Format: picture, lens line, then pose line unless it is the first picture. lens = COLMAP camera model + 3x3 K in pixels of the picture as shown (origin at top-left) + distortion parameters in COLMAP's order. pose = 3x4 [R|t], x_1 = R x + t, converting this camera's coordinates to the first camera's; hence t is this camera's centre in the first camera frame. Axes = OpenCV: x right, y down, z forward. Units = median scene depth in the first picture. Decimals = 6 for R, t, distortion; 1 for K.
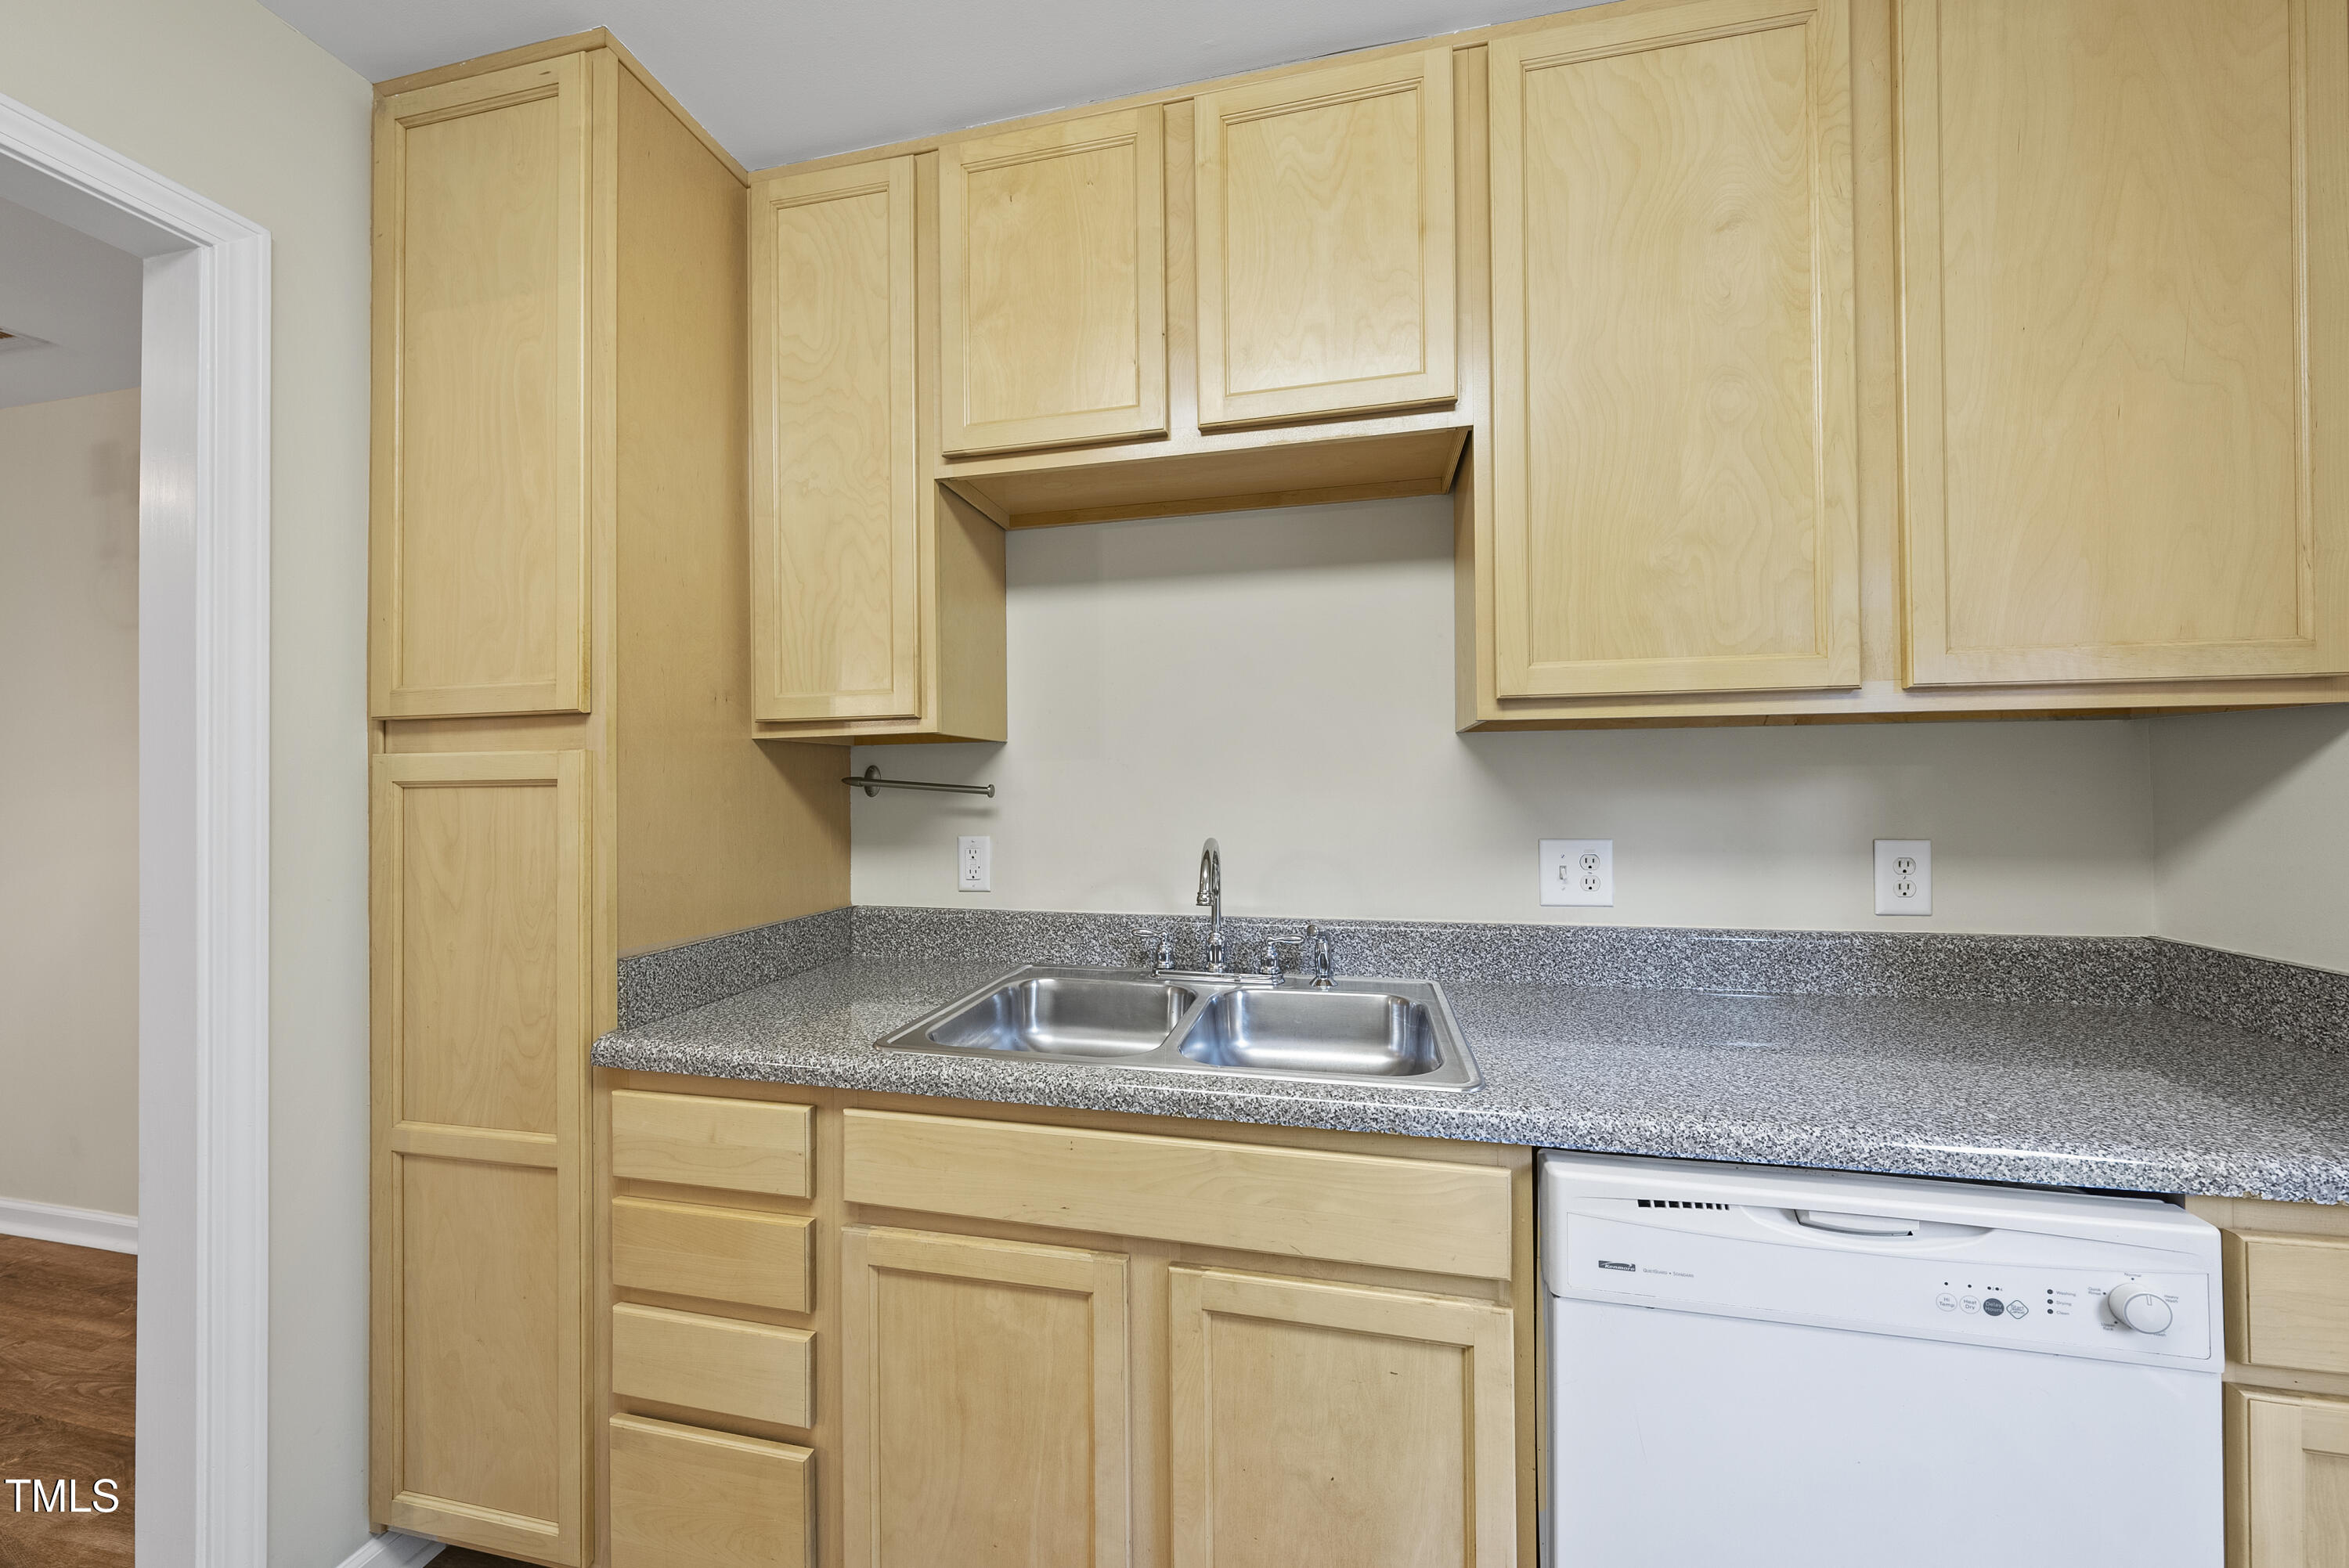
lens RADIAL K [[803.3, 0, 1178.3], [0, 803.3, 780.1], [0, 0, 1]] dist [-0.002448, -0.000010]
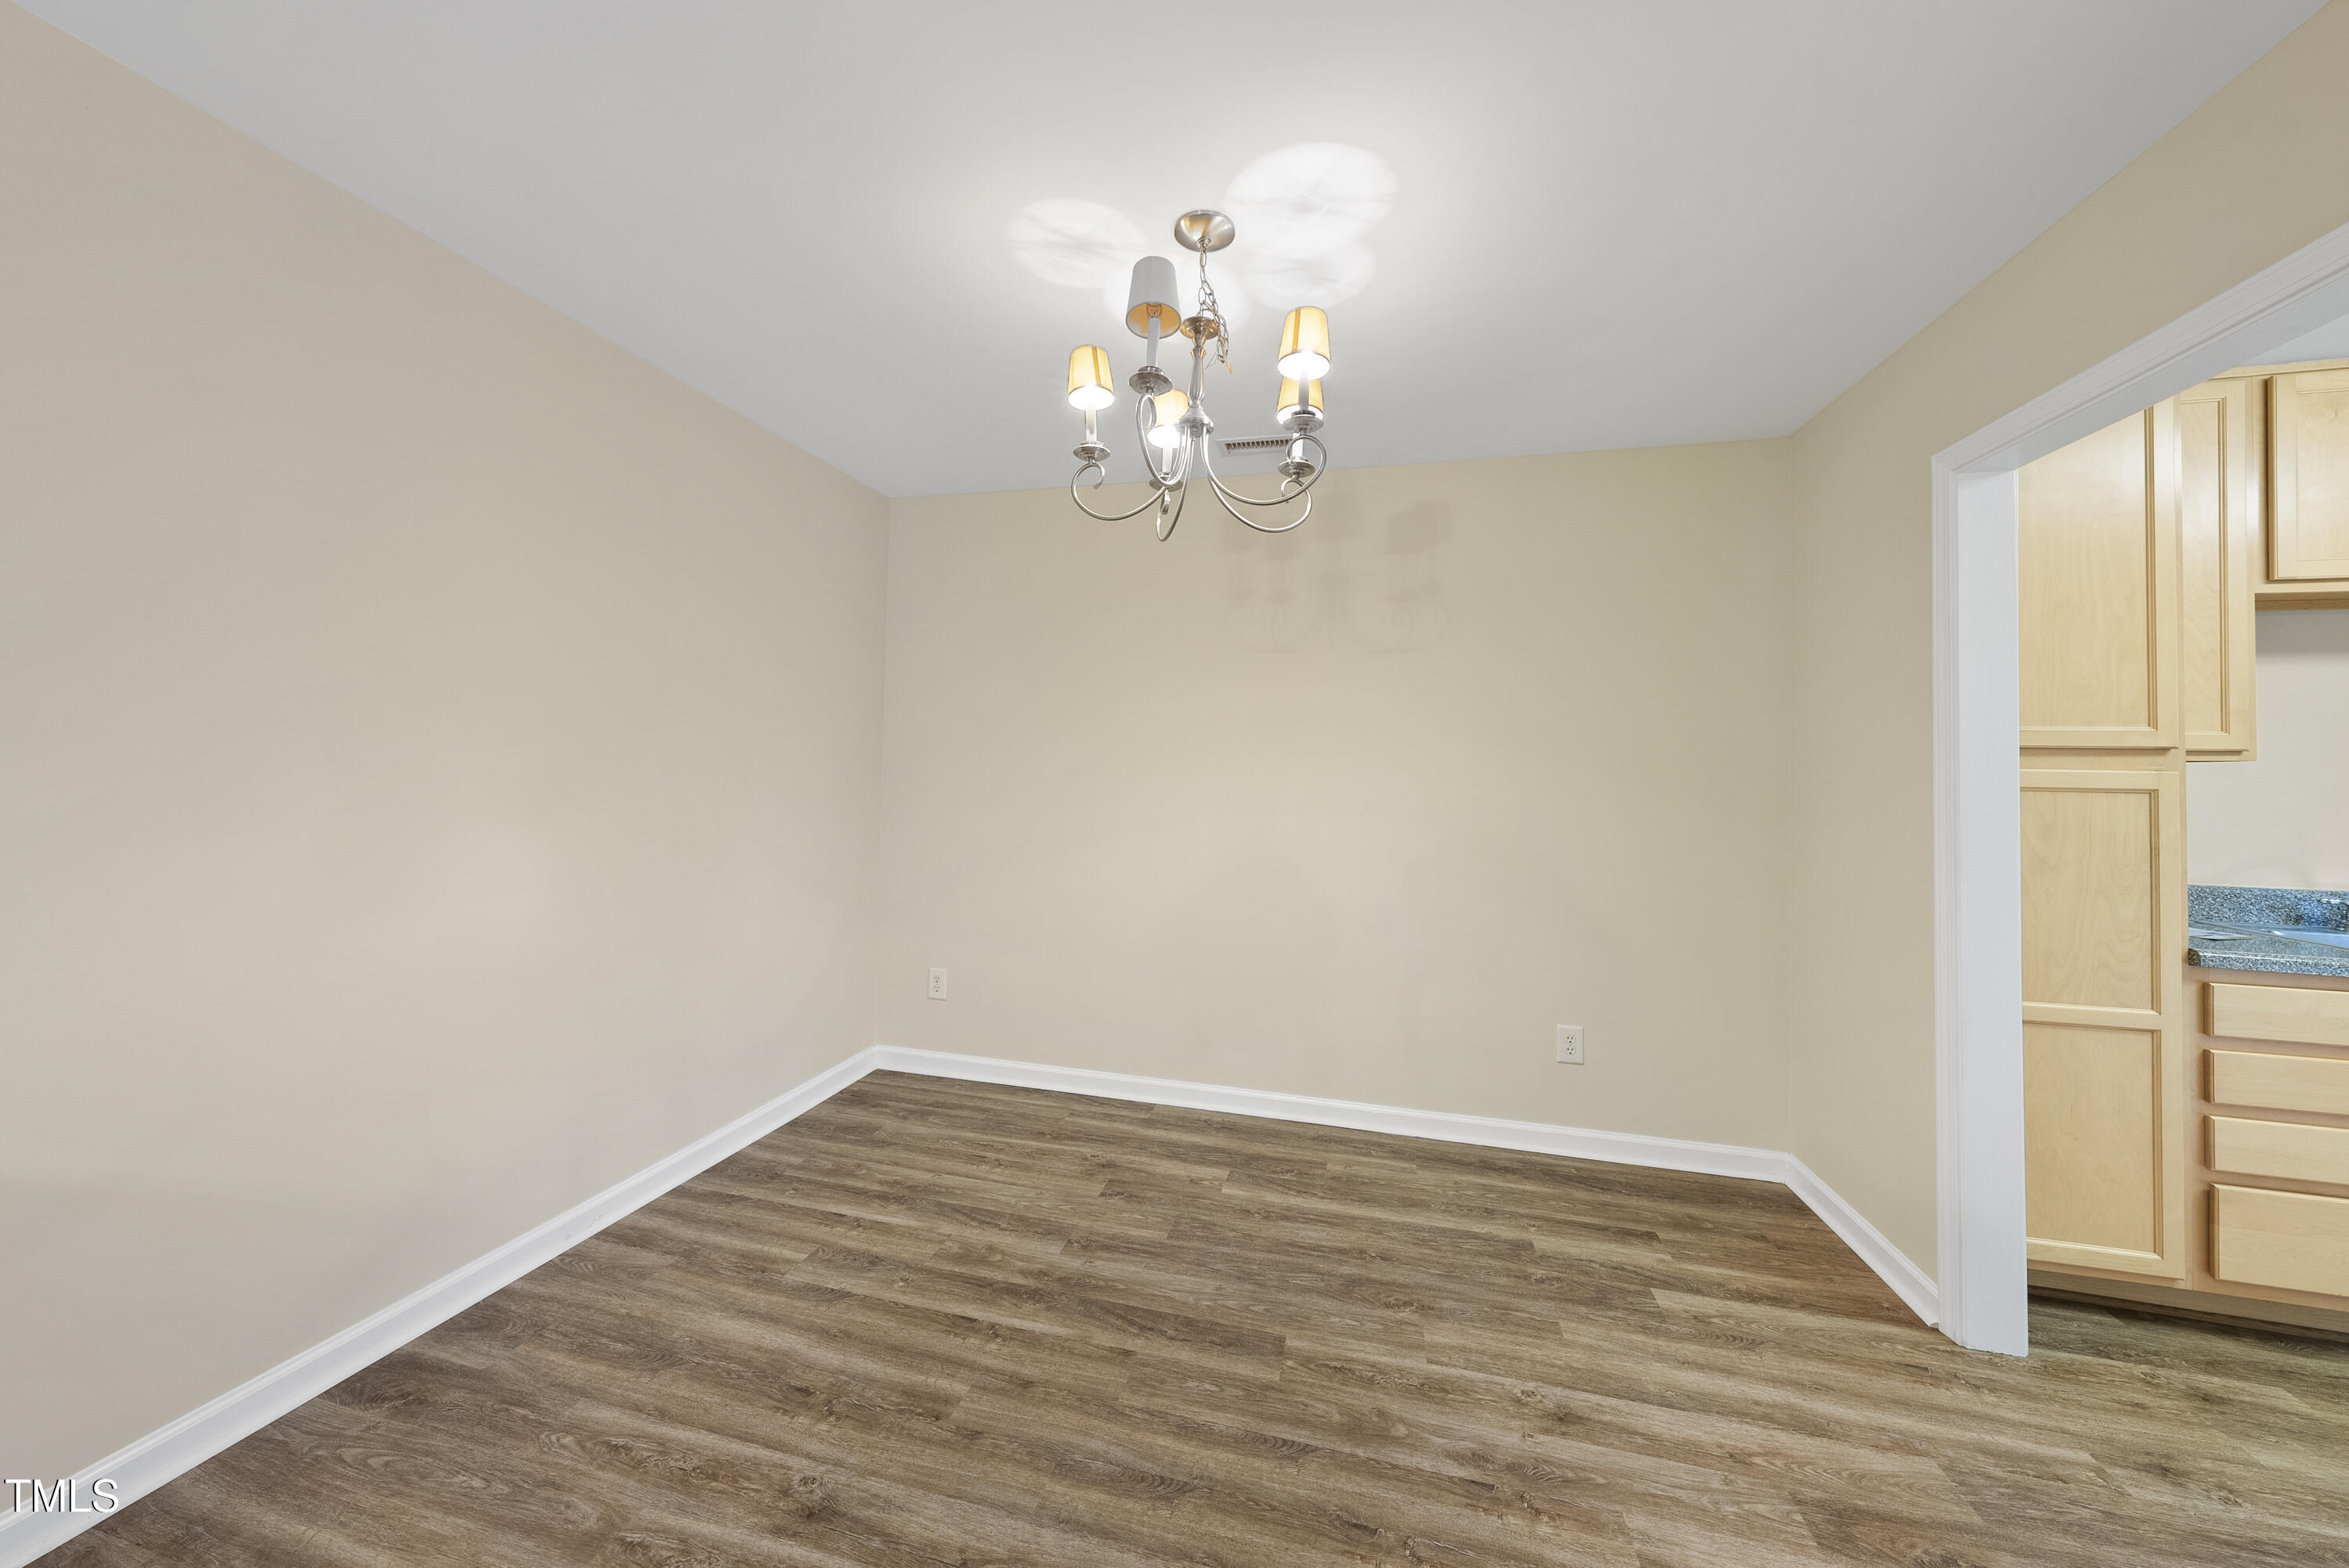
lens RADIAL K [[833.0, 0, 1159.7], [0, 833.0, 751.2], [0, 0, 1]] dist [-0.003027, 0.000308]
pose [[0.998767, 0.029015, -0.040280, -2.553583], [-0.029663, 0.999439, -0.015573, 0.007237], [0.039805, 0.016749, 0.999067, -0.708286]]
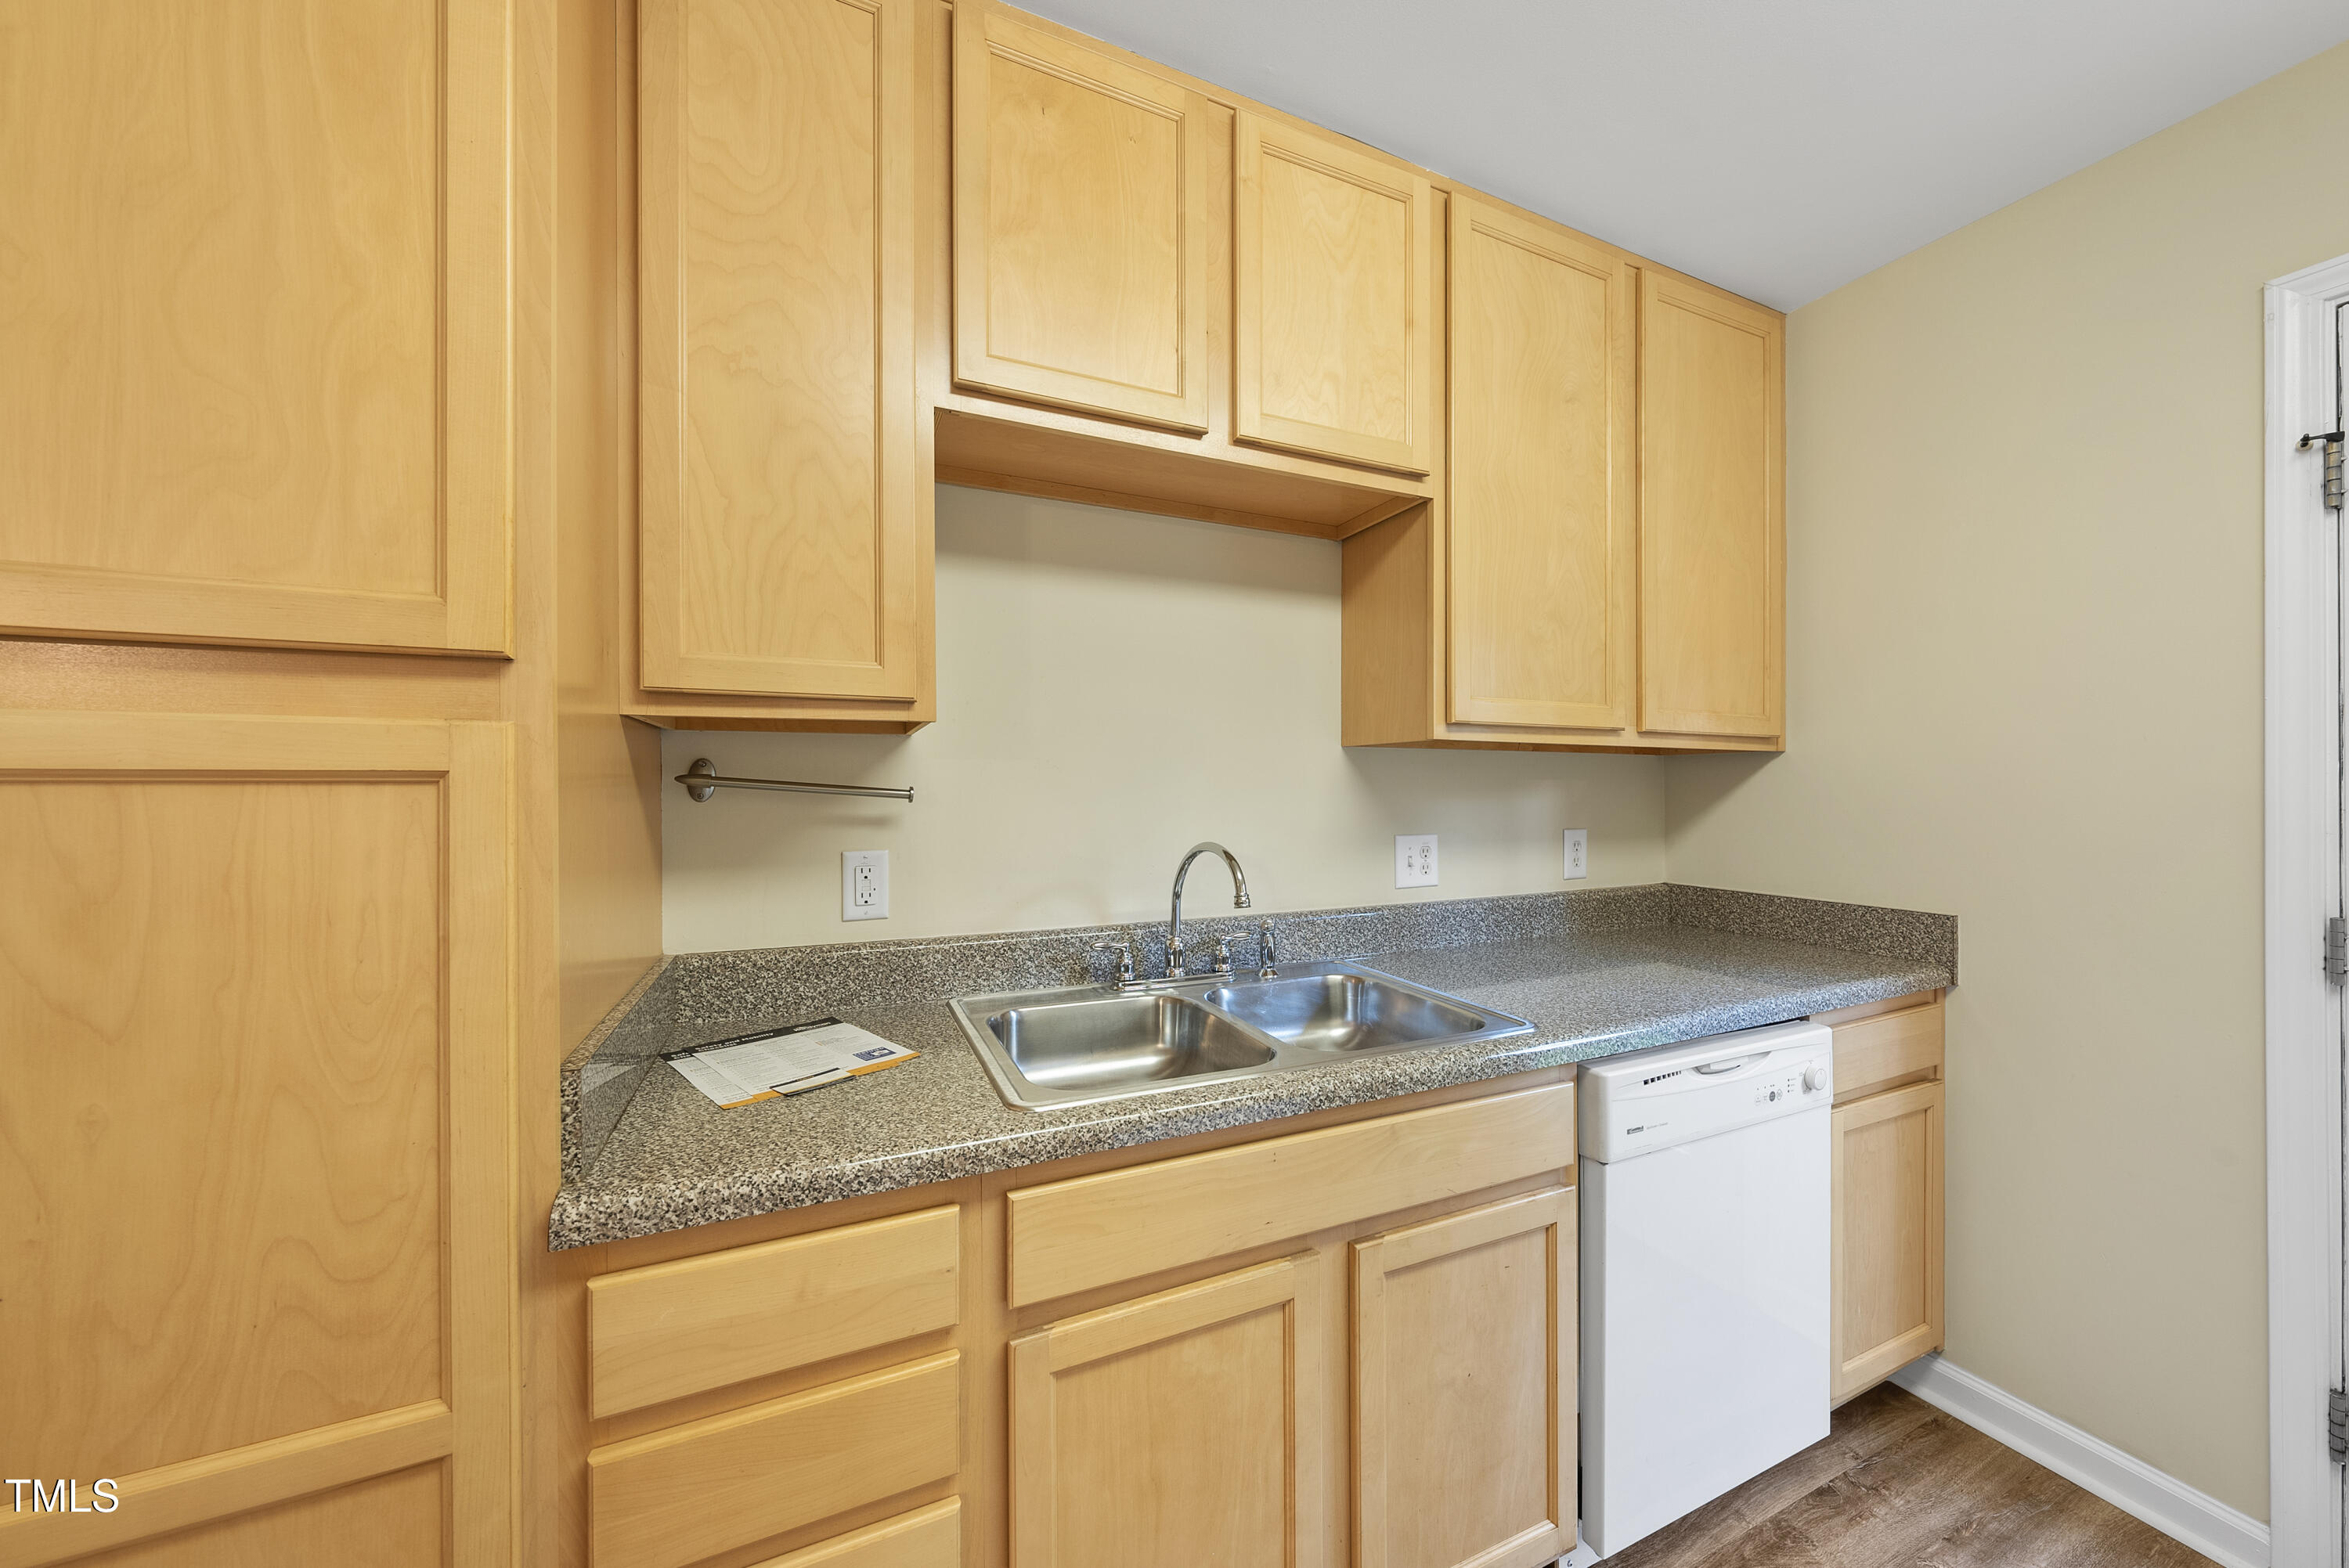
lens RADIAL K [[814.9, 0, 1180.5], [0, 814.9, 788.4], [0, 0, 1]] dist [-0.003028, -0.000157]
pose [[0.804421, 0.008486, 0.593999, -0.656696], [-0.011486, 0.999933, 0.001270, 0.004069], [-0.593949, -0.007844, 0.804465, 0.217898]]
